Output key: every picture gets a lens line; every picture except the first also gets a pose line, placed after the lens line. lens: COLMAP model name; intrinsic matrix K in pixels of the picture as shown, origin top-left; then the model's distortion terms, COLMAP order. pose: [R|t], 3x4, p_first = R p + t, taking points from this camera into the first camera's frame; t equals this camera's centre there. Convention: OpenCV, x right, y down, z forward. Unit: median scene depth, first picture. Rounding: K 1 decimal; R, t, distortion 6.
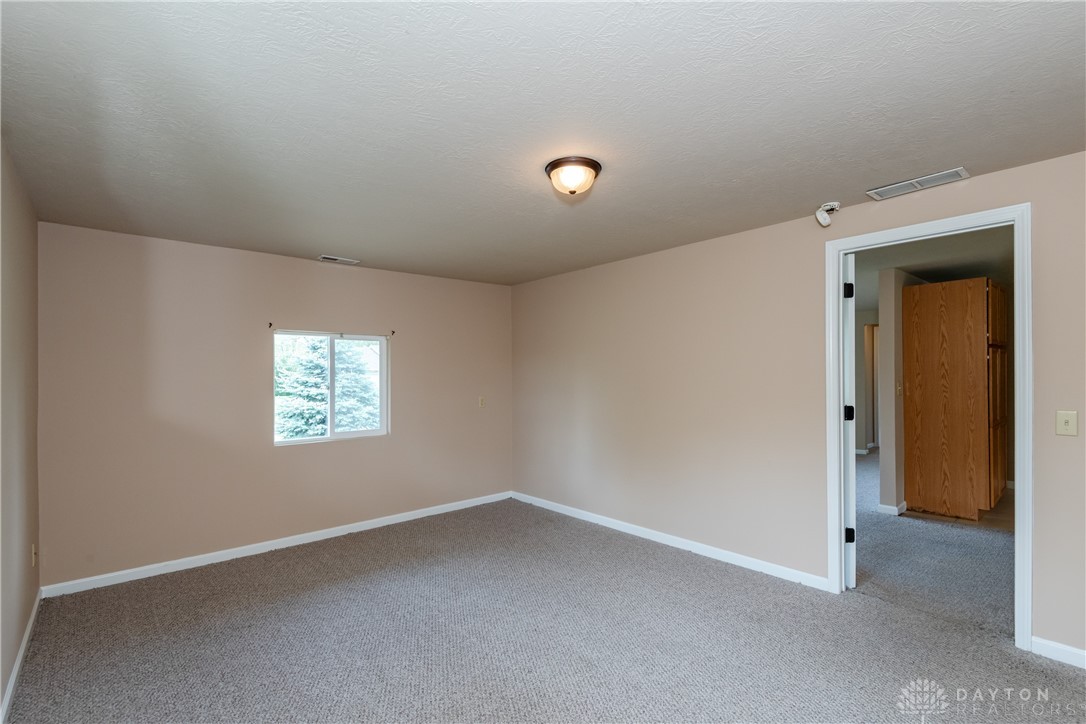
lens RADIAL K [[490.6, 0, 544.5], [0, 490.6, 377.8], [0, 0, 1]] dist [0.030363, -0.017464]
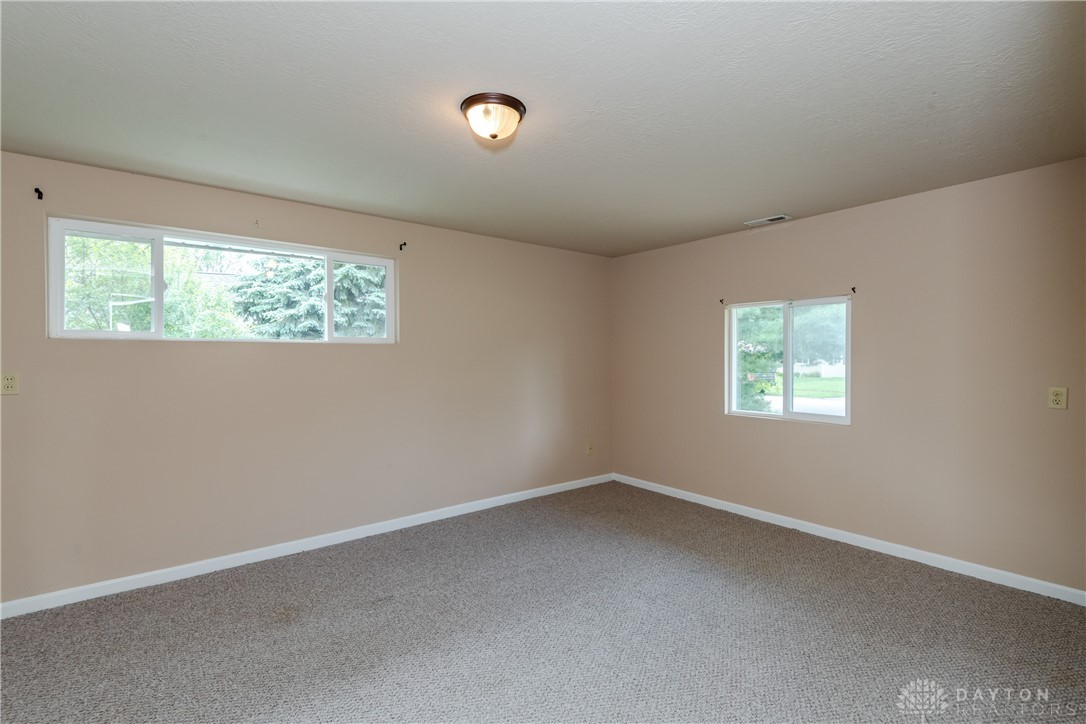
lens RADIAL K [[498.2, 0, 544.5], [0, 498.2, 365.9], [0, 0, 1]] dist [0.029255, -0.020091]
pose [[-0.047391, 0.031418, -0.998382, 0.533523], [0.002154, 0.999506, 0.031351, -0.001590], [0.998874, -0.000664, -0.047435, 0.641492]]
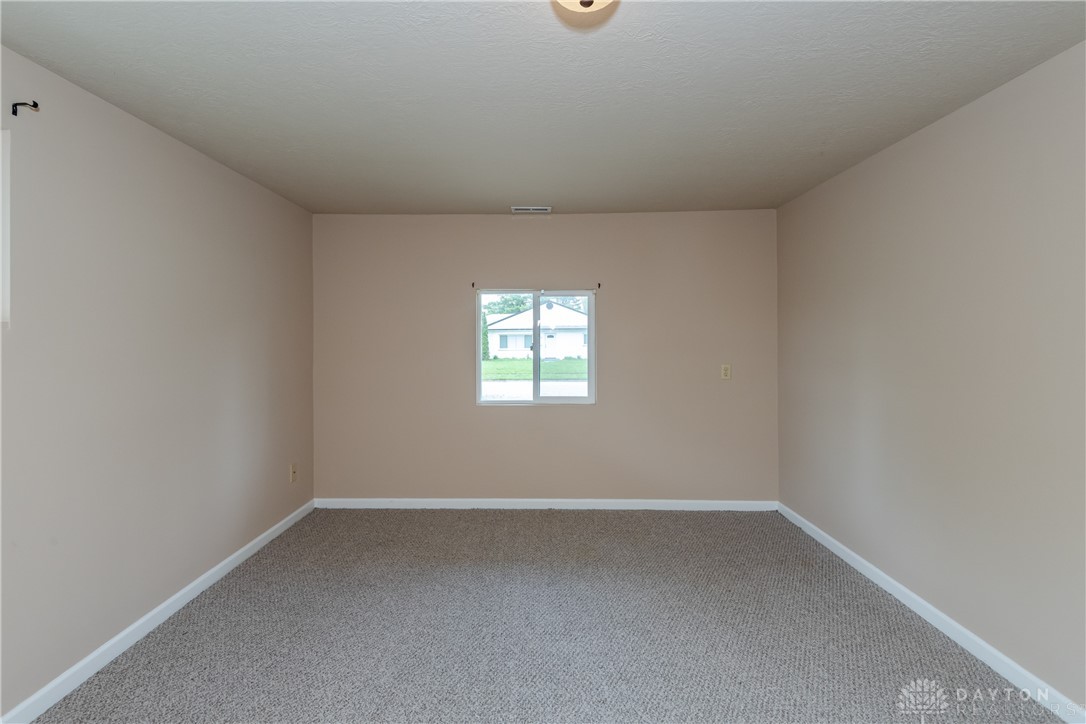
lens RADIAL K [[510.1, 0, 529.7], [0, 510.1, 336.3], [0, 0, 1]] dist [0.037720, -0.021681]
pose [[0.738075, 0.006924, -0.674683, 0.225704], [-0.007708, 0.999969, 0.001829, -0.004746], [0.674675, 0.003851, 0.738105, 0.296477]]
